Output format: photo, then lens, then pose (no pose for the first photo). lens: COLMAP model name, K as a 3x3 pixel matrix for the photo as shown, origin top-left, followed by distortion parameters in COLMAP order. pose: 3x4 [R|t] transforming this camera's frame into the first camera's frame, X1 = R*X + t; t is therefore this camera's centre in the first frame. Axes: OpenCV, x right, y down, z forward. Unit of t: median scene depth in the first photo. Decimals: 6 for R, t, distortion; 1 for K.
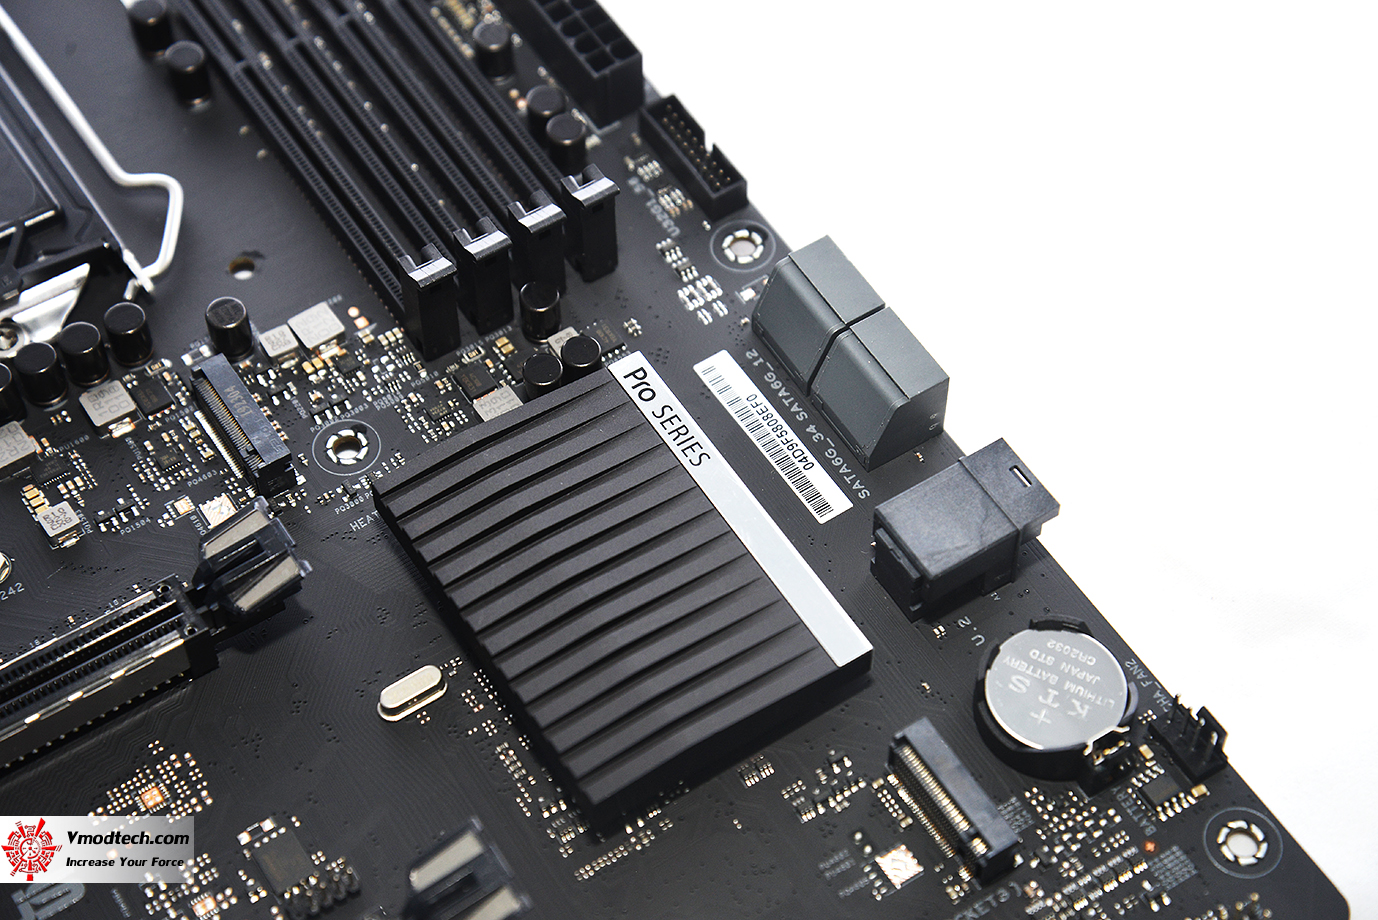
lens RADIAL K [[2681.2, 0, 685.5], [0, 2681.2, 474.3], [0, 0, 1]] dist [0.349854, 0.527003]
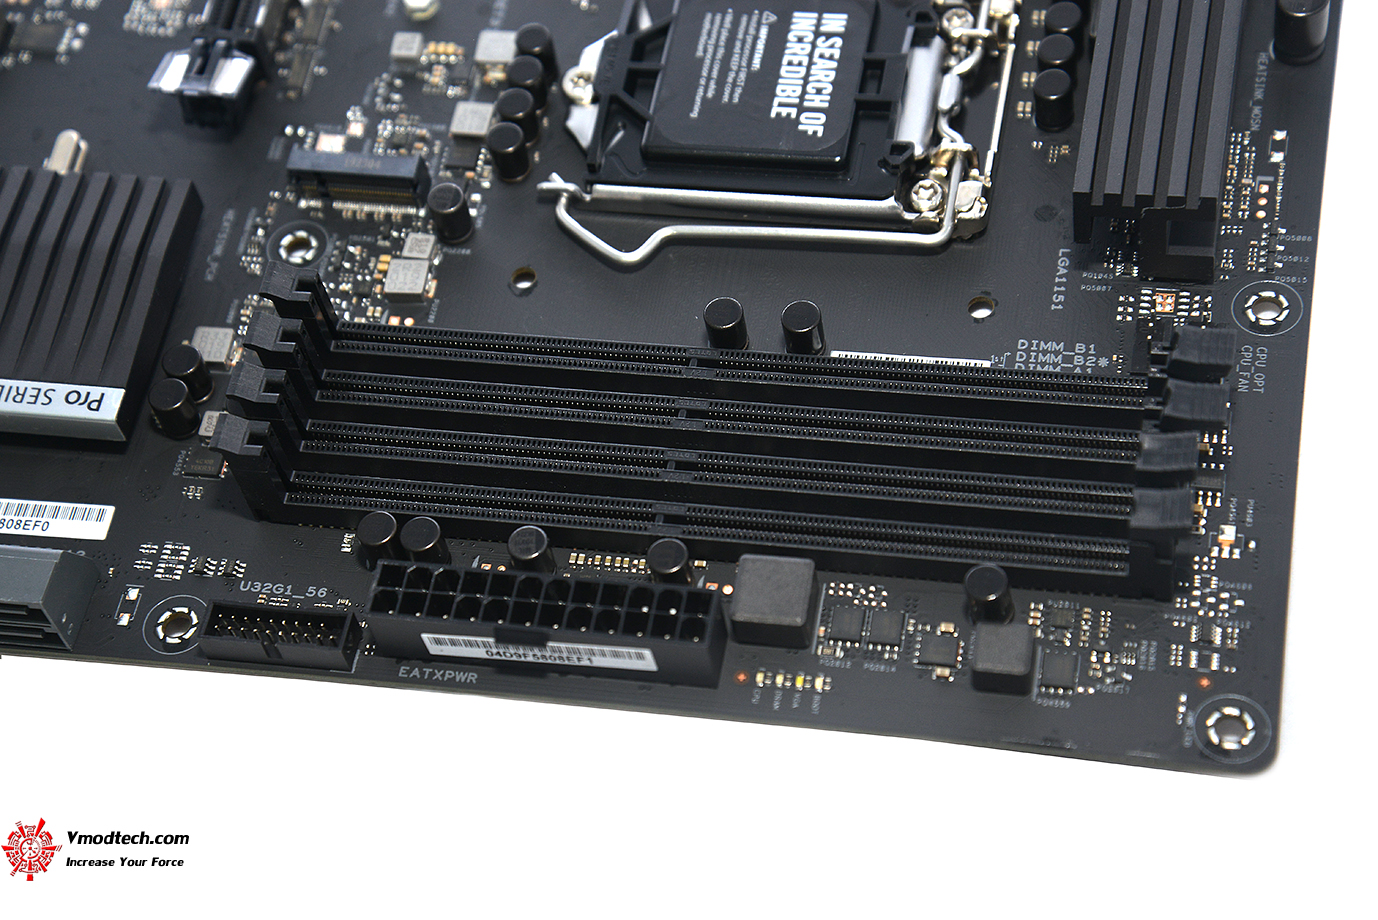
lens RADIAL K [[2764.8, 0, 689.0], [0, 2764.8, 460.0], [0, 0, 1]] dist [0.408073, 0.152706]
pose [[-0.674034, 0.667238, -0.316973, 0.190637], [-0.525791, -0.131952, 0.840317, -1.096231], [0.518866, 0.733064, 0.439768, 0.679044]]
